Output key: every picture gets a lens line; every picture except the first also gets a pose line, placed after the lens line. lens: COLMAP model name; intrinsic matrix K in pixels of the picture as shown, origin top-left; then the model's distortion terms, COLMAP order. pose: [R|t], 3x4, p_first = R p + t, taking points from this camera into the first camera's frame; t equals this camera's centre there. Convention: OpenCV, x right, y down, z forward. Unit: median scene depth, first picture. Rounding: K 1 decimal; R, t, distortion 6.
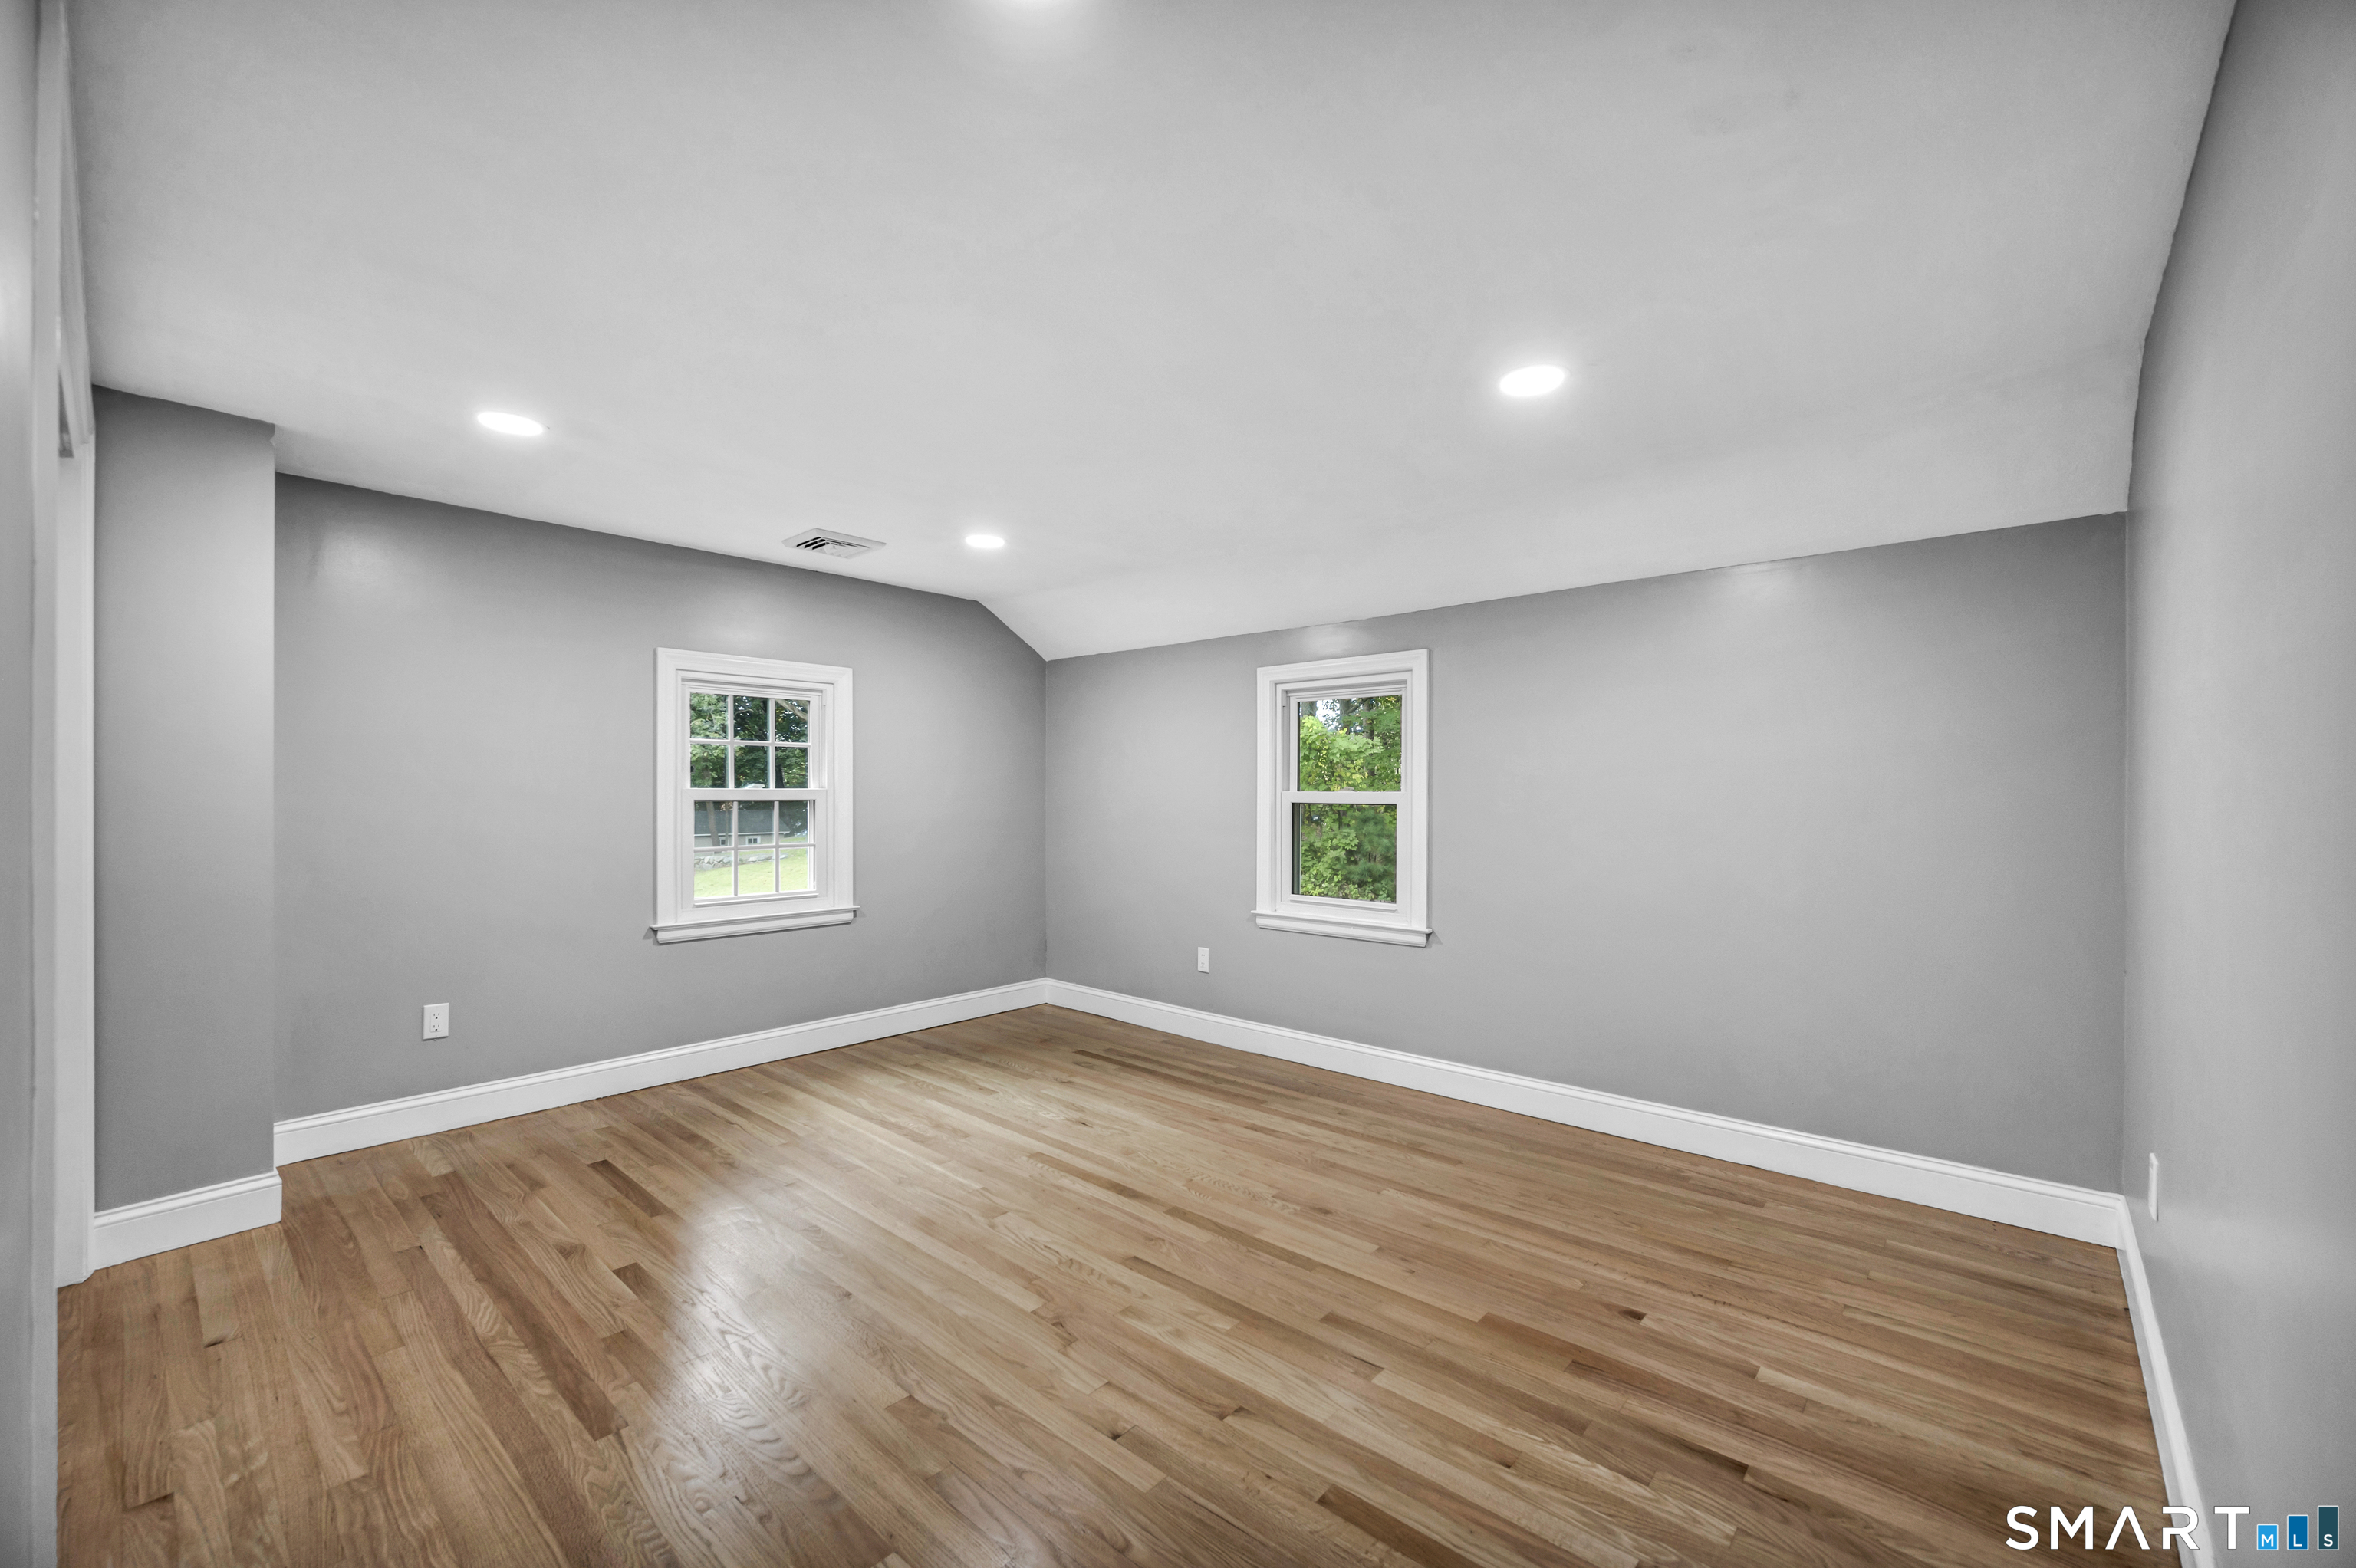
lens RADIAL K [[961.9, 0, 1180.7], [0, 961.9, 791.5], [0, 0, 1]] dist [-0.004355, -0.000179]
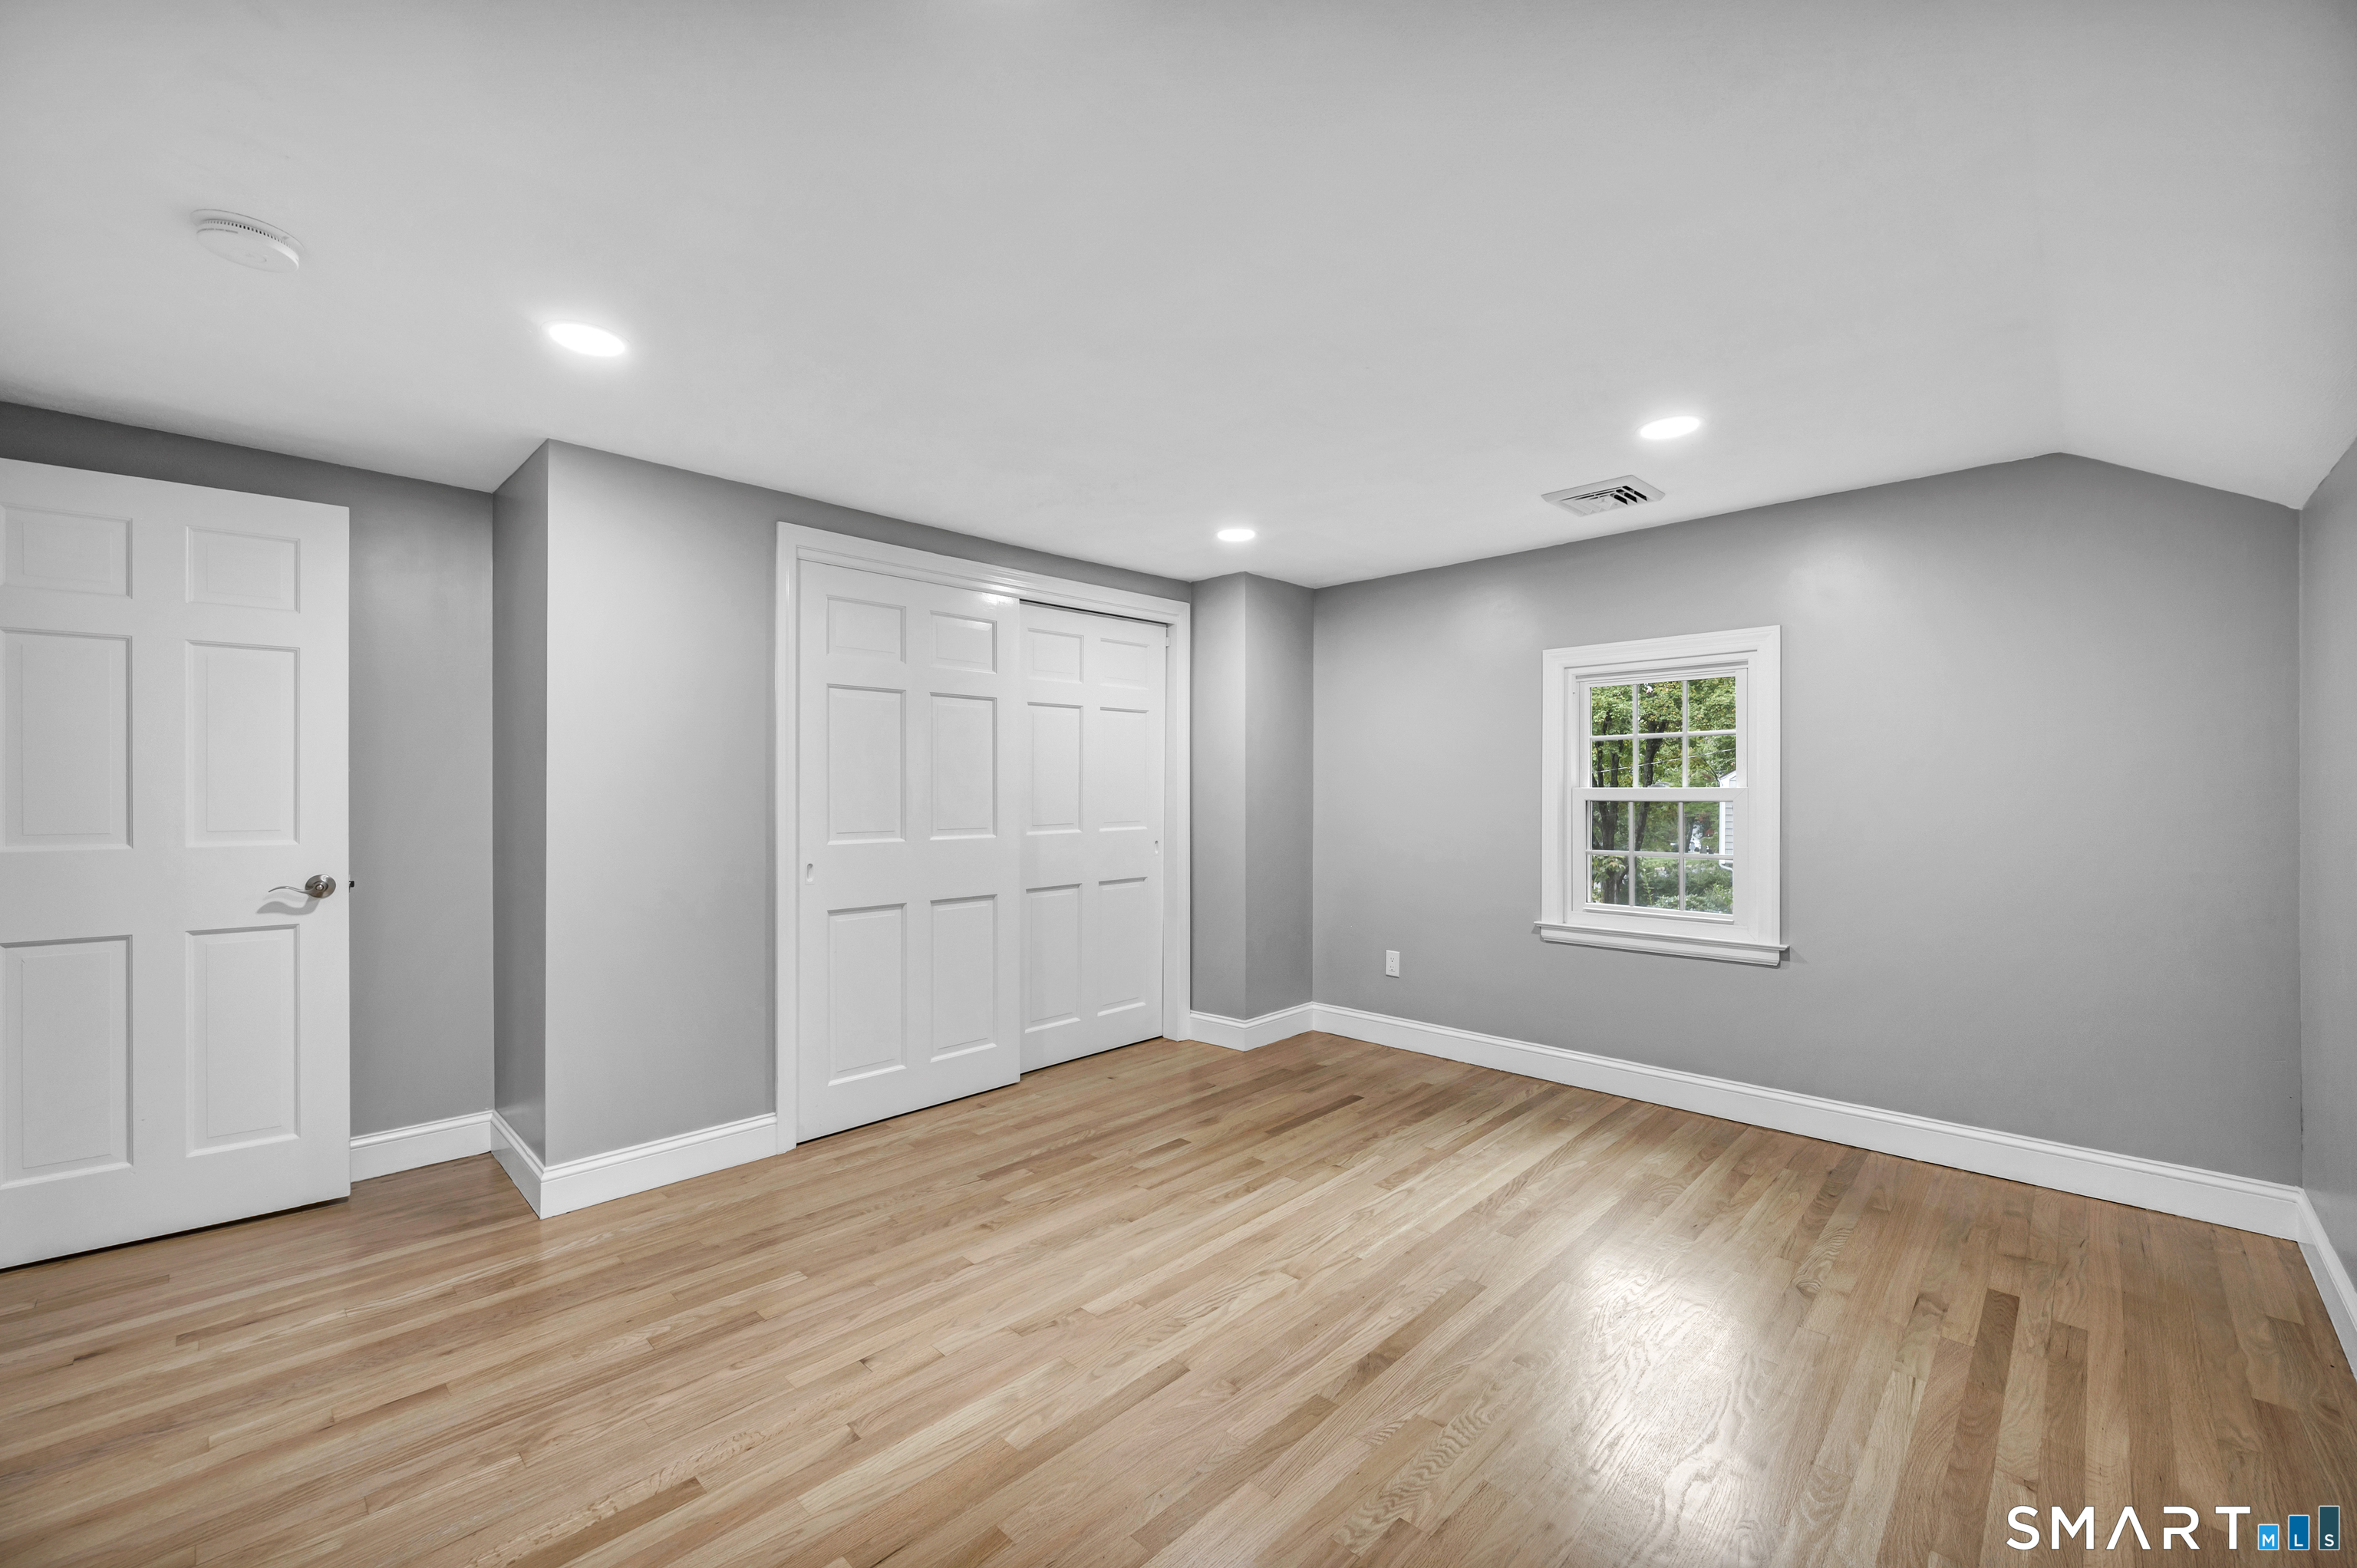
lens RADIAL K [[963.1, 0, 1197.5], [0, 963.1, 785.3], [0, 0, 1]] dist [0.000464, -0.001239]
pose [[-0.053725, -0.006729, -0.998533, 0.561650], [0.002028, 0.999974, -0.006848, 0.000529], [0.998554, -0.002393, -0.053710, 0.777473]]
